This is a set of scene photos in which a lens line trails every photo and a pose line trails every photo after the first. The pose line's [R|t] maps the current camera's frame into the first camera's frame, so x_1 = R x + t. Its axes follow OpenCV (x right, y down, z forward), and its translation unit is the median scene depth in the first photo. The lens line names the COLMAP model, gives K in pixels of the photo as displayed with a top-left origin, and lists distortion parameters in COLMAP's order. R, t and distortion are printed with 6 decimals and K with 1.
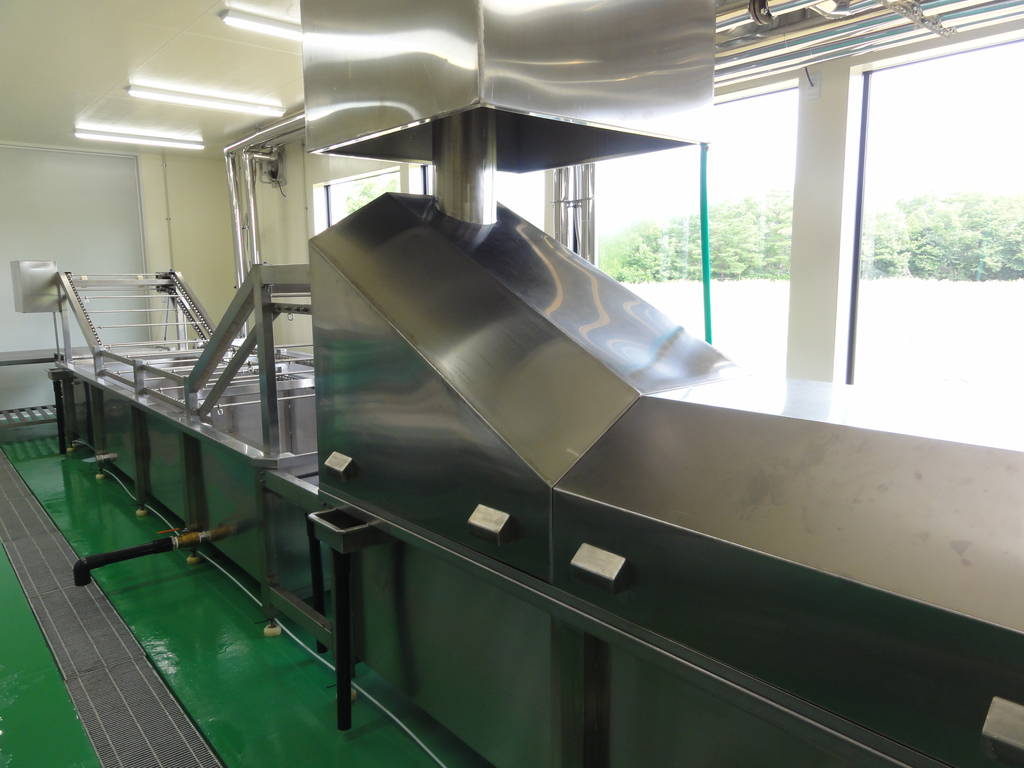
lens RADIAL K [[727.0, 0, 515.1], [0, 727.0, 386.7], [0, 0, 1]] dist [-0.002277, 0.002444]
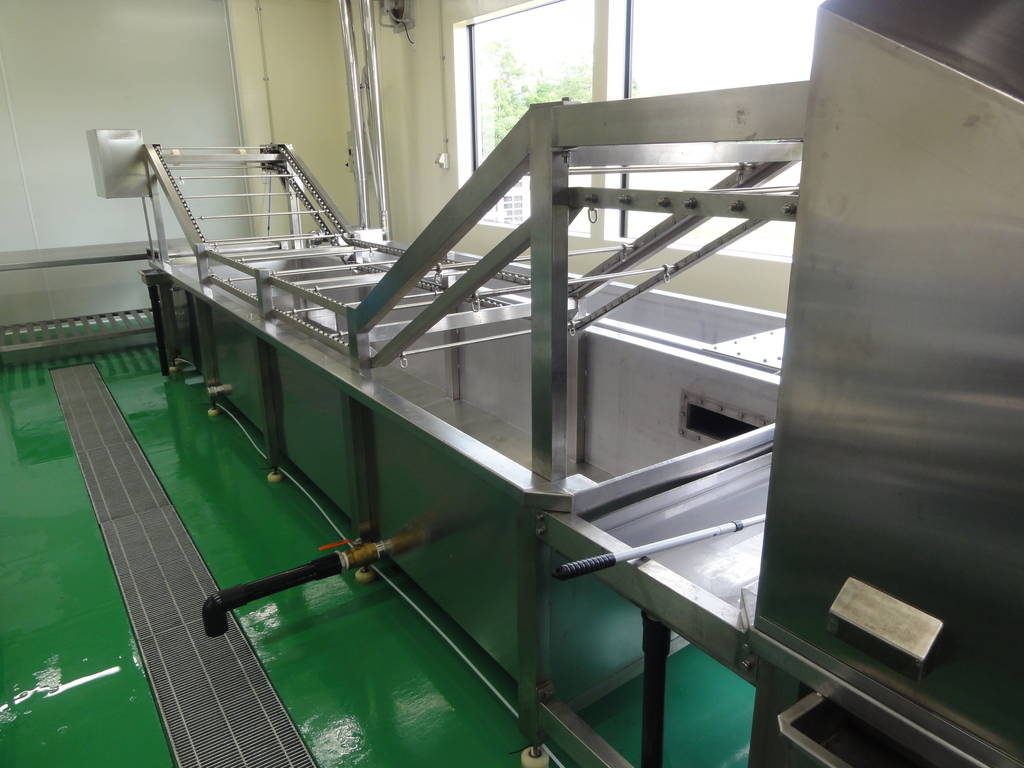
lens RADIAL K [[727.0, 0, 513.9], [0, 727.0, 382.0], [0, 0, 1]] dist [-0.002277, 0.002444]
pose [[0.994816, 0.023742, -0.098878, -0.153458], [-0.008369, 0.988178, 0.153082, -0.029061], [0.101344, -0.151461, 0.983254, 0.238313]]
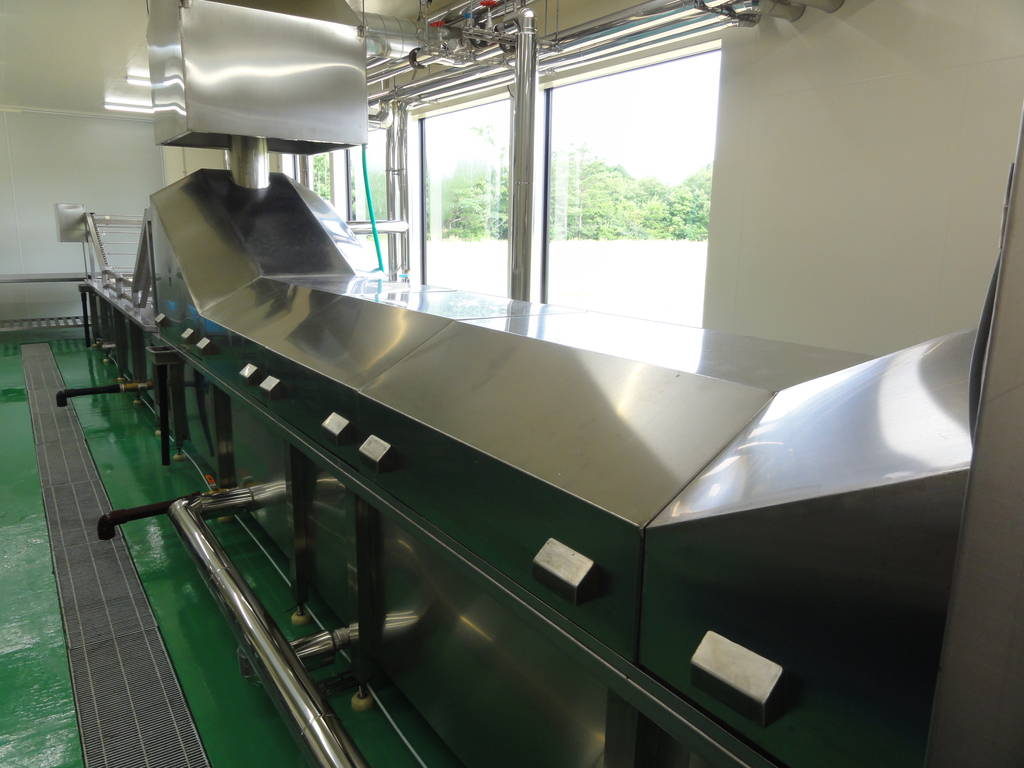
lens RADIAL K [[727.0, 0, 506.6], [0, 727.0, 386.5], [0, 0, 1]] dist [-0.002277, 0.002444]
pose [[0.993206, 0.049794, -0.105176, 0.315749], [-0.043262, 0.997043, 0.063504, 0.046283], [0.108027, -0.058523, 0.992424, -0.283079]]
